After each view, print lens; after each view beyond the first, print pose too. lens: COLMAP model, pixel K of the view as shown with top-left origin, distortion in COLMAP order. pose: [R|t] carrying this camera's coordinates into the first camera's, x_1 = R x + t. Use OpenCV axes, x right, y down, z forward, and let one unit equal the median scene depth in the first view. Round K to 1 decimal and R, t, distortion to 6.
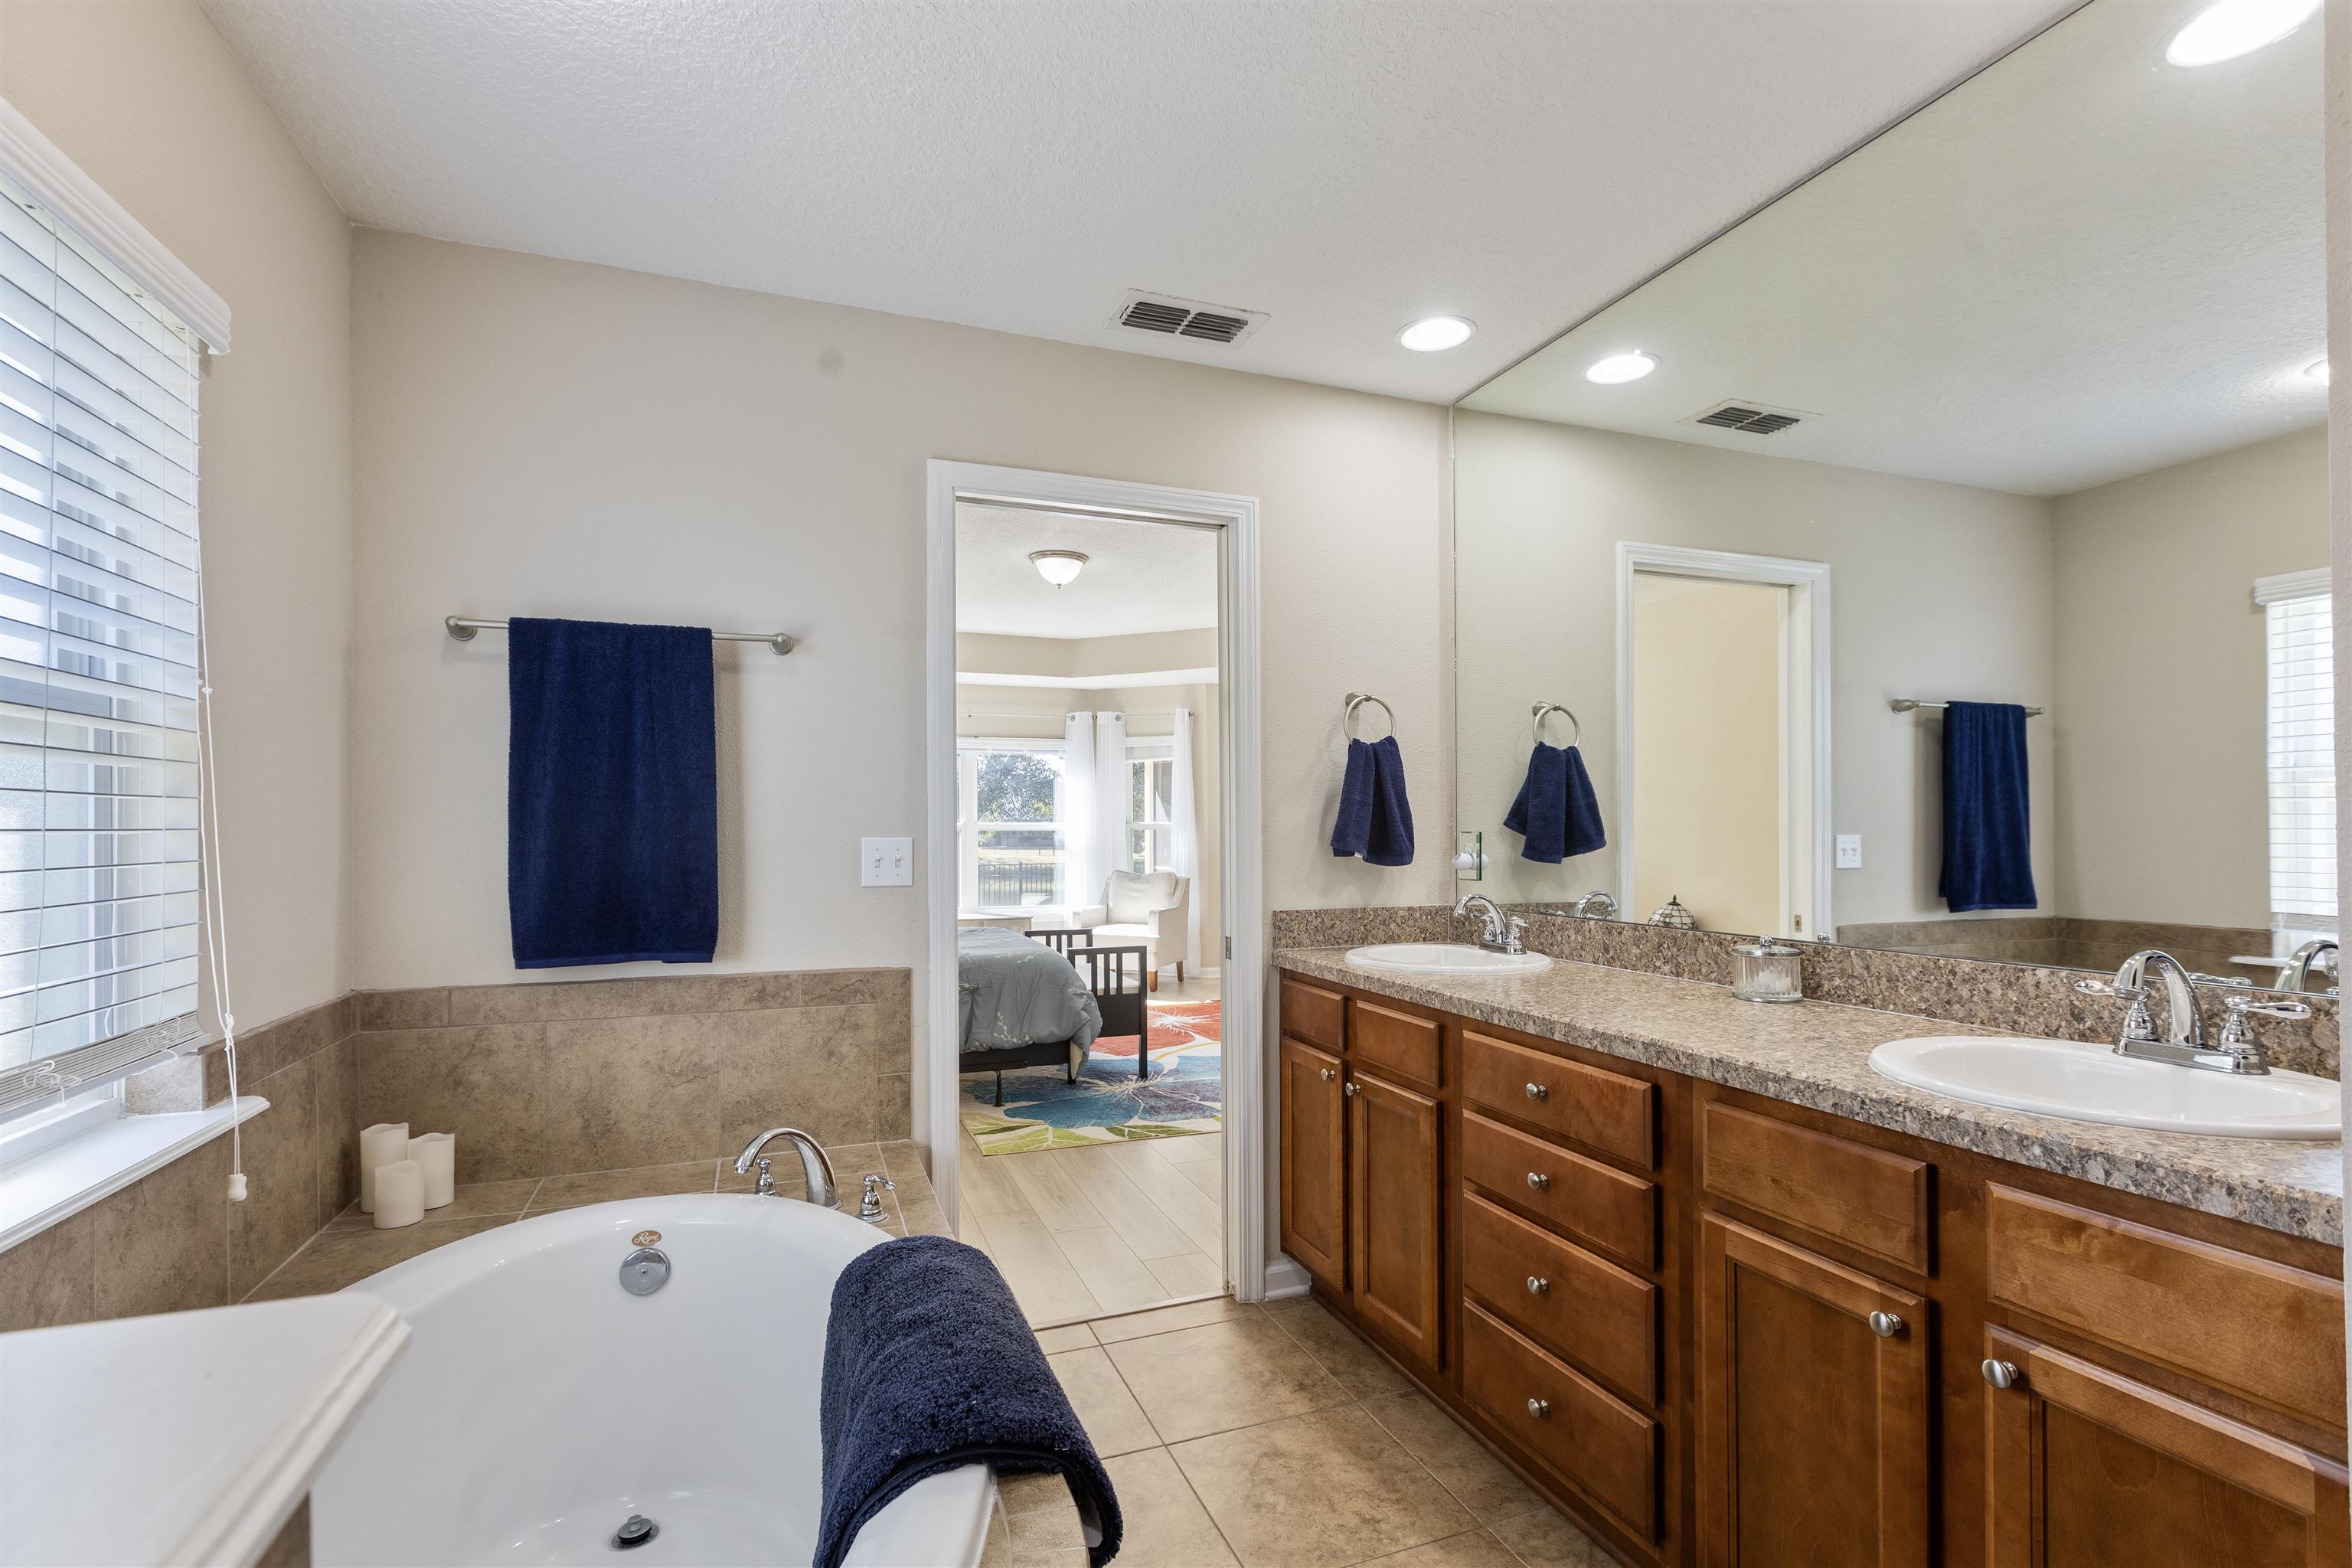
lens RADIAL K [[1060.0, 0, 1180.0], [0, 1060.0, 800.9], [0, 0, 1]] dist [0.001957, 0.000050]
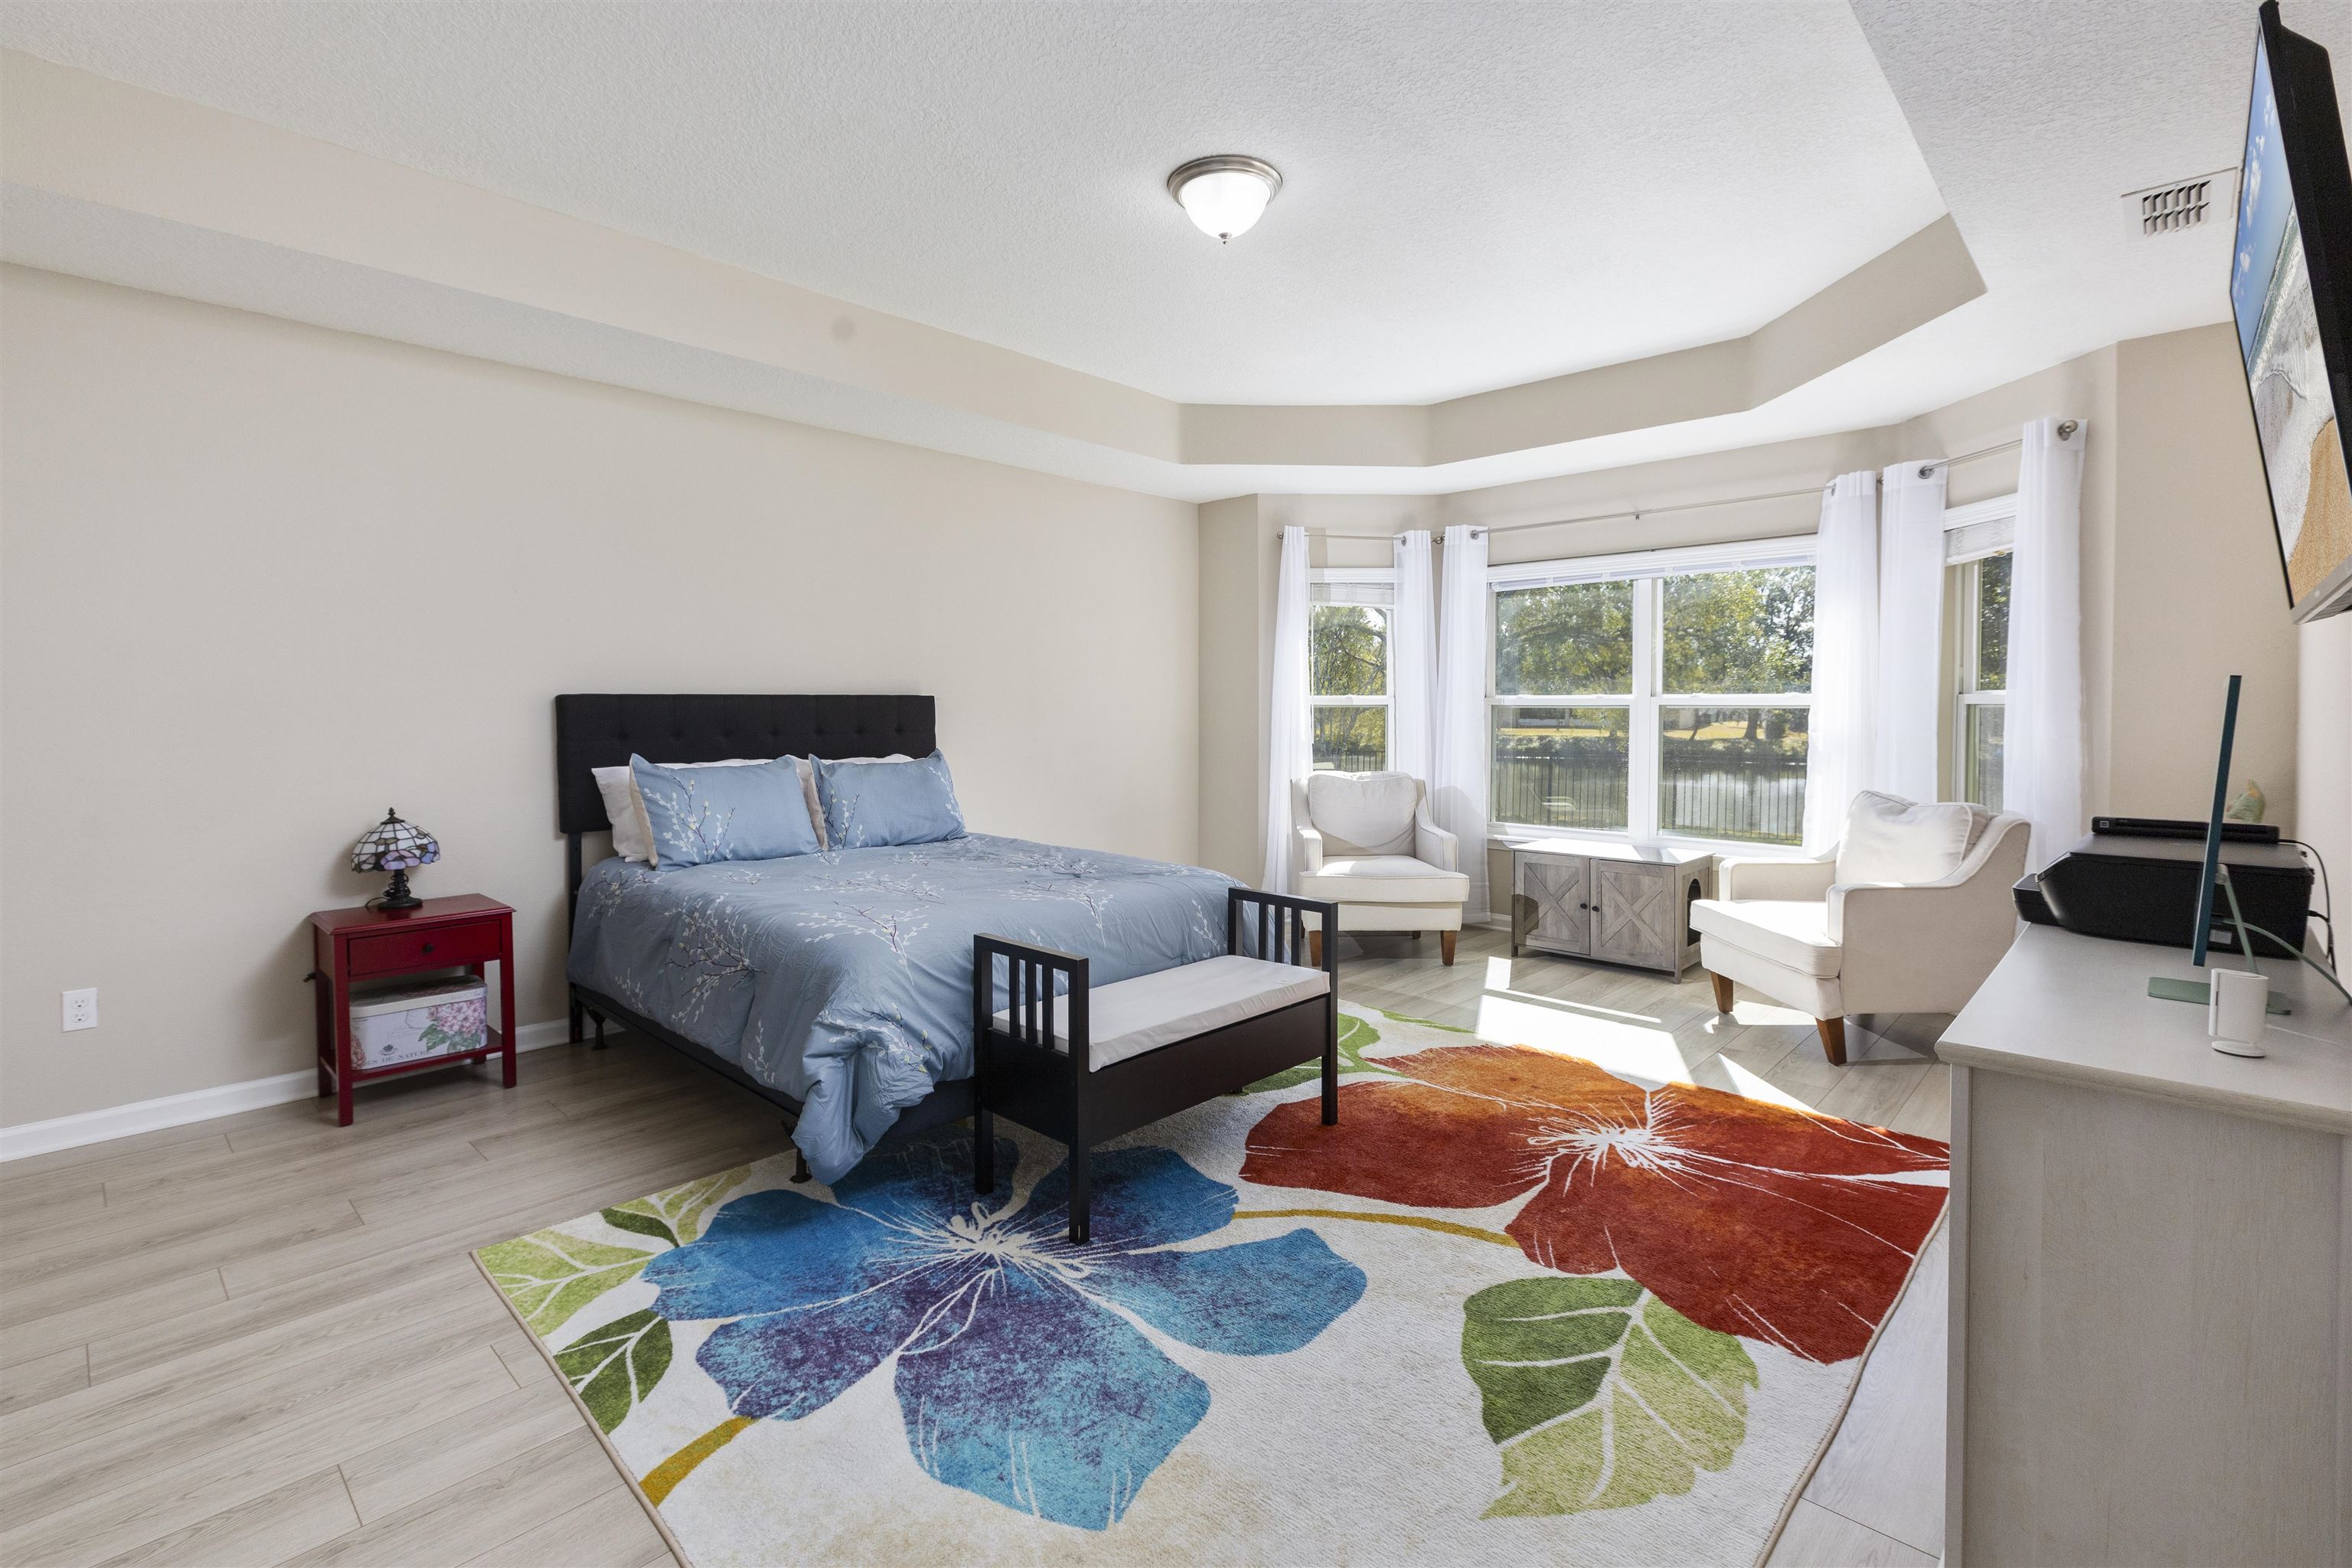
lens RADIAL K [[1060.0, 0, 1178.0], [0, 1060.0, 771.3], [0, 0, 1]] dist [0.001957, 0.000050]
pose [[0.430322, 0.041693, -0.901712, 0.456807], [0.025504, 0.997972, 0.058315, 0.036684], [0.902315, -0.048092, 0.428387, 0.995648]]
